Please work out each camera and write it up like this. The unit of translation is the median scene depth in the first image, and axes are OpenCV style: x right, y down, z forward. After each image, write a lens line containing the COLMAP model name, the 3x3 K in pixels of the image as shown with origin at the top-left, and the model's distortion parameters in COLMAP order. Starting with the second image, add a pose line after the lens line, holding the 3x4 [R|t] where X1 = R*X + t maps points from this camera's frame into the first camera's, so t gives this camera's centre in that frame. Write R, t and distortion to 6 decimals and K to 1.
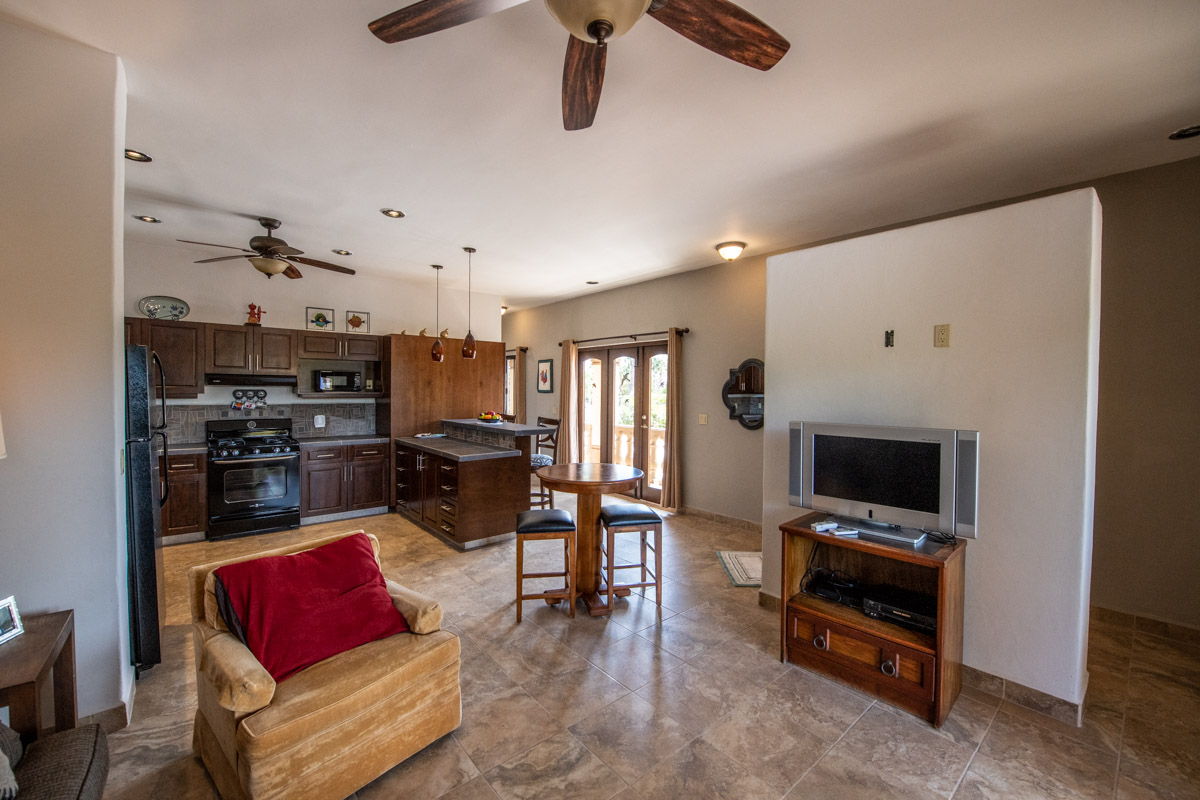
lens RADIAL K [[485.7, 0, 599.4], [0, 485.7, 396.7], [0, 0, 1]] dist [-0.001240, -0.007113]
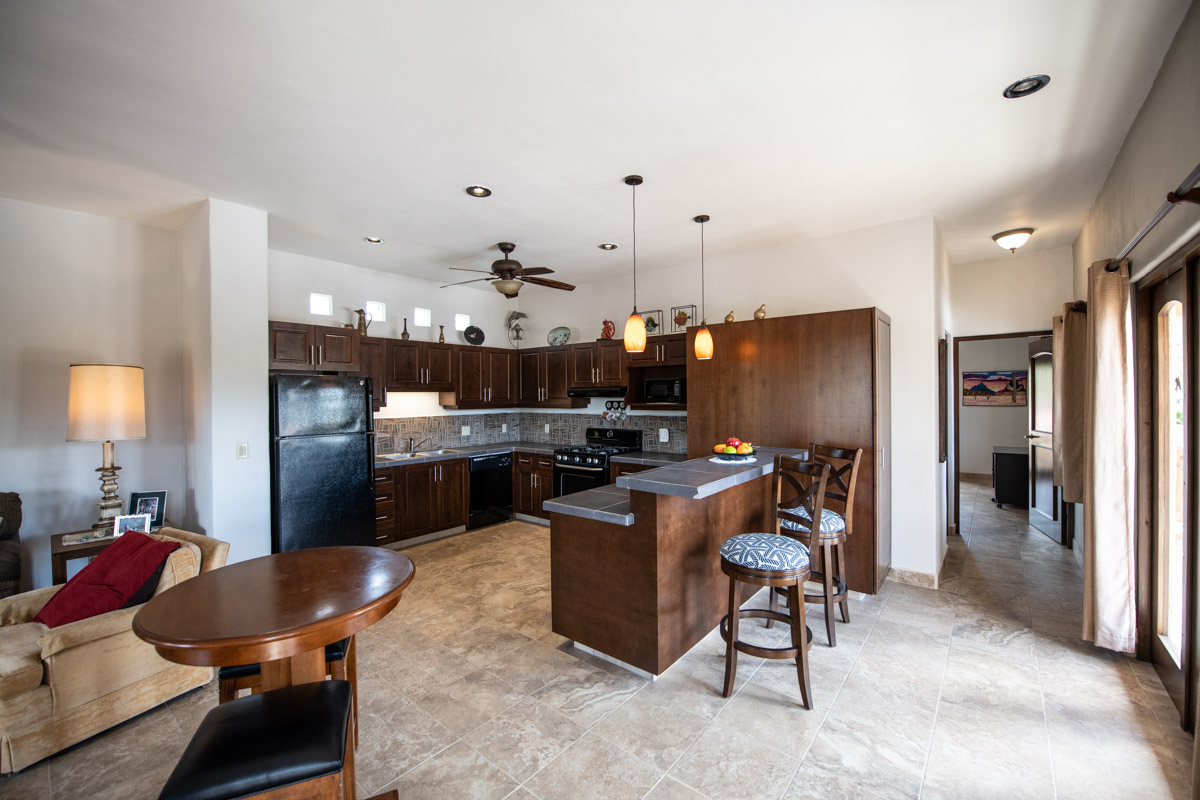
lens RADIAL K [[481.1, 0, 602.0], [0, 481.1, 397.6], [0, 0, 1]] dist [-0.003547, -0.006978]
pose [[0.187388, -0.007921, -0.982254, 0.300188], [-0.005289, 0.999945, -0.009073, -0.011400], [0.982272, 0.006895, 0.187336, 0.749005]]
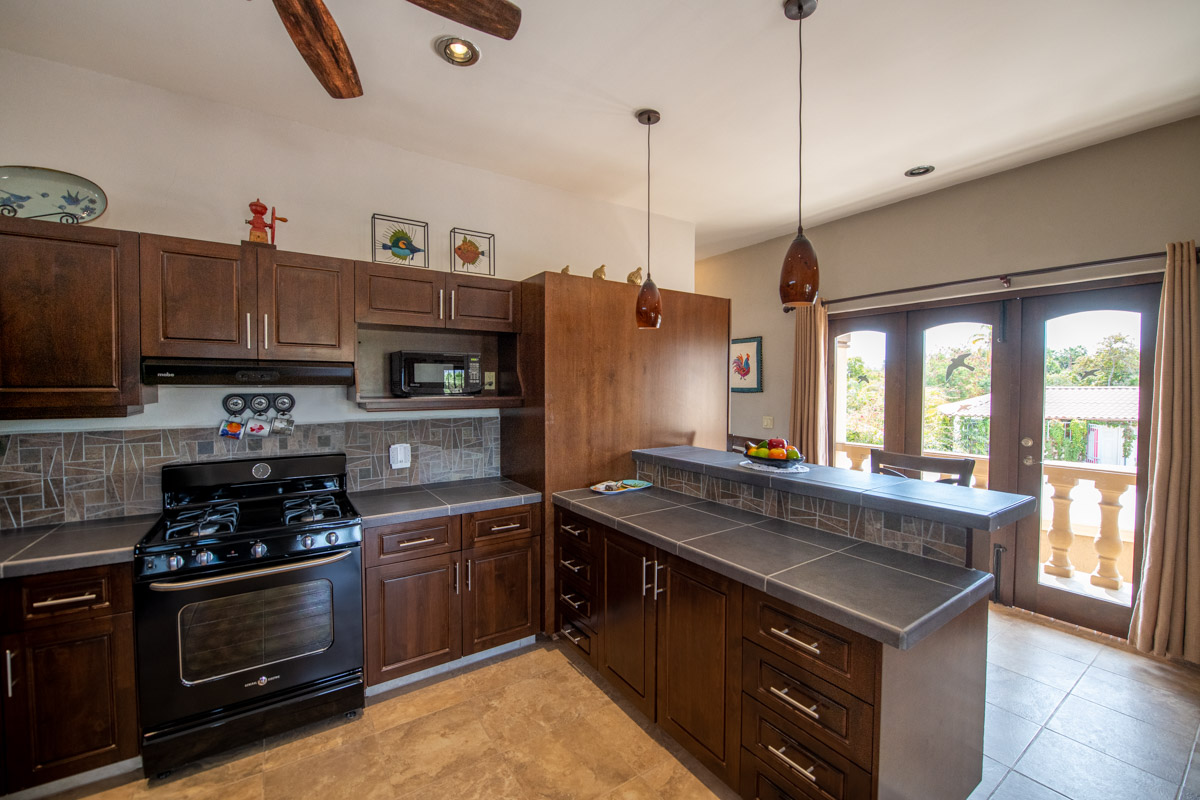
lens RADIAL K [[485.7, 0, 599.4], [0, 485.7, 396.7], [0, 0, 1]] dist [-0.001240, -0.007113]
pose [[0.994367, -0.006668, -0.105786, -0.337114], [0.007393, 0.999952, 0.006467, -0.011711], [0.105738, -0.007213, 0.994368, 0.554606]]
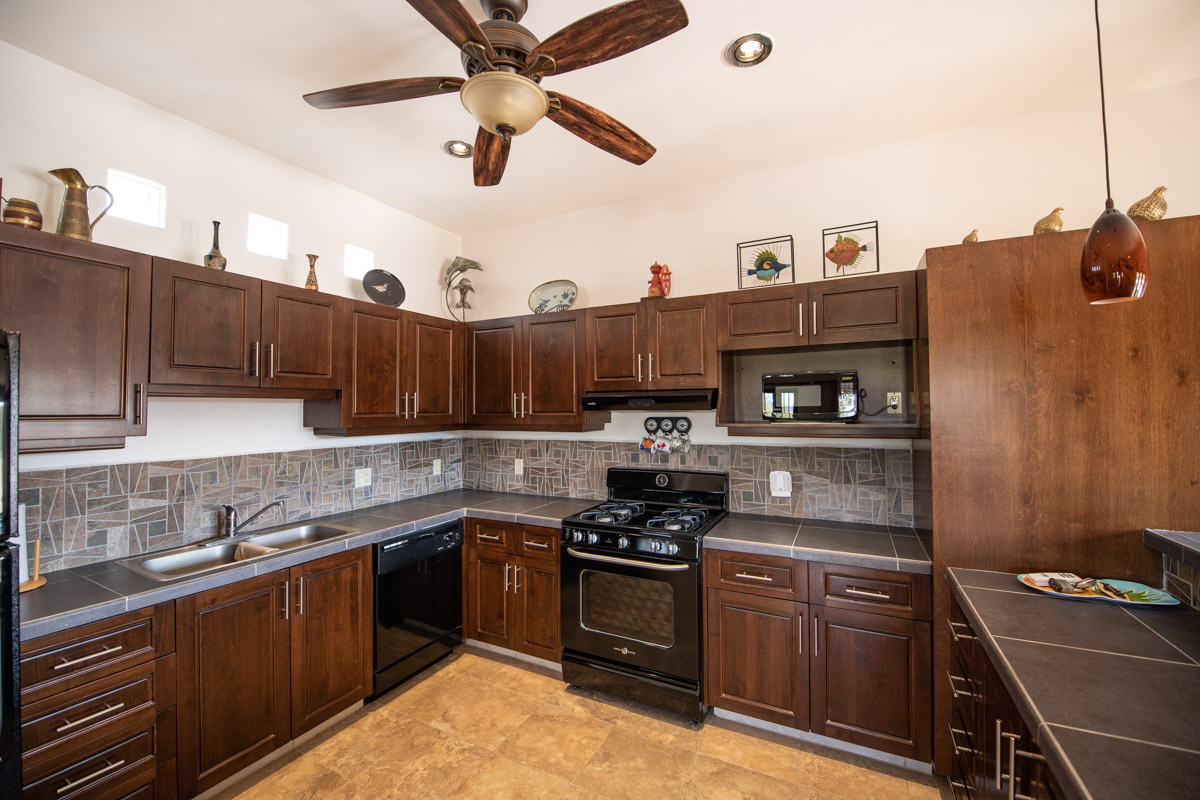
lens RADIAL K [[481.1, 0, 602.0], [0, 481.1, 397.6], [0, 0, 1]] dist [-0.003547, -0.006978]
pose [[0.387240, -0.035282, -0.921304, -0.220582], [-0.003283, 0.999208, -0.039646, -0.014248], [0.921973, 0.018378, 0.386818, 0.687914]]
